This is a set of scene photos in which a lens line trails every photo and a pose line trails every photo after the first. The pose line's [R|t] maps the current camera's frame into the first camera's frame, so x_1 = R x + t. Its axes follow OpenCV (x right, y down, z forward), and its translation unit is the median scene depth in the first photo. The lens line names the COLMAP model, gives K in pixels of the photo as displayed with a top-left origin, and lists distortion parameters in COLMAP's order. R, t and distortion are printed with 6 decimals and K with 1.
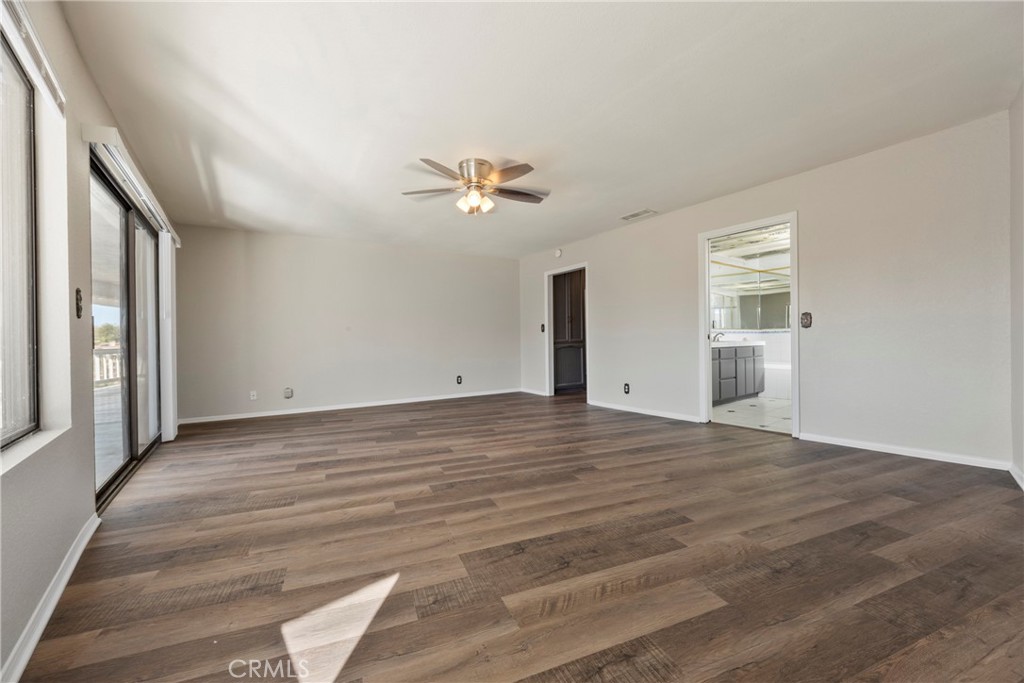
lens RADIAL K [[398.7, 0, 508.7], [0, 398.7, 342.7], [0, 0, 1]] dist [-0.001888, -0.000442]
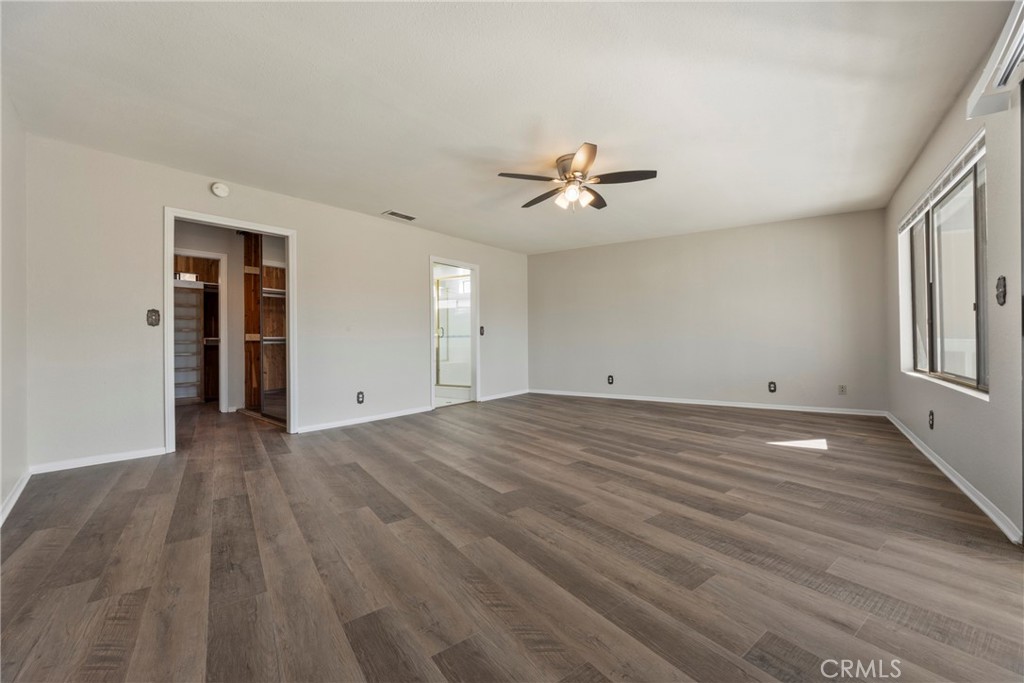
lens RADIAL K [[398.7, 0, 508.7], [0, 398.7, 342.7], [0, 0, 1]] dist [-0.001888, -0.000442]
pose [[-0.242555, 0.010994, 0.970075, -1.430767], [0.018471, 0.999807, -0.006712, 0.012106], [-0.969962, 0.016290, -0.242712, 2.008549]]
